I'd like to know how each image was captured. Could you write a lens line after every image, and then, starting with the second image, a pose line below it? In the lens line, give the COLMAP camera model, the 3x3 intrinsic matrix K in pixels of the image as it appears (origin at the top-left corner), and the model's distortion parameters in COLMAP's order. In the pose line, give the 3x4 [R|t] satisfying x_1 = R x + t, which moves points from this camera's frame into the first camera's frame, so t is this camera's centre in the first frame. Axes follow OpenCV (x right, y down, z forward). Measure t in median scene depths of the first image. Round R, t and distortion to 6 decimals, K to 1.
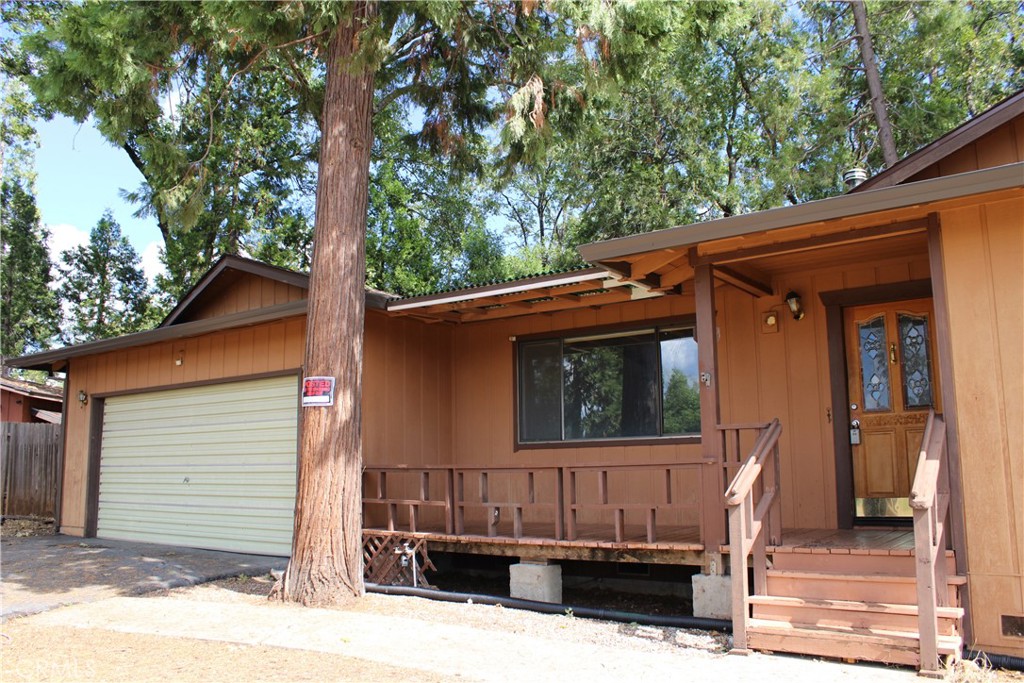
lens RADIAL K [[856.7, 0, 513.1], [0, 856.7, 342.3], [0, 0, 1]] dist [-0.161787, 0.142238]
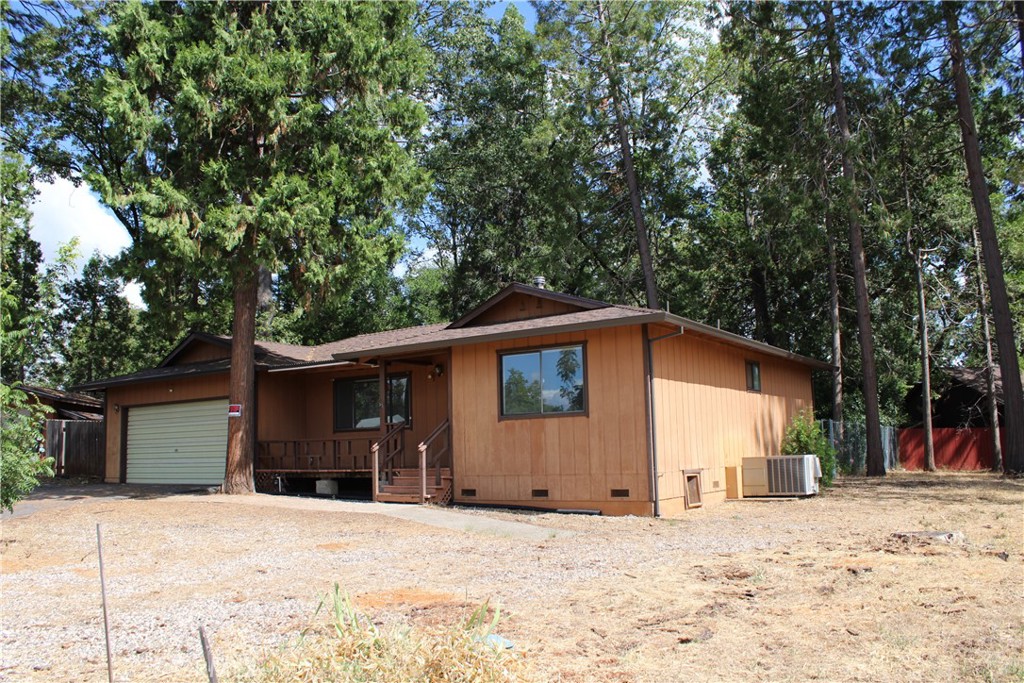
lens RADIAL K [[856.7, 0, 510.9], [0, 856.7, 340.1], [0, 0, 1]] dist [-0.161787, 0.142238]
pose [[0.999202, -0.010433, 0.038561, 0.285049], [0.009757, 0.999796, 0.017668, -0.107340], [-0.038738, -0.017277, 0.999100, -0.875481]]
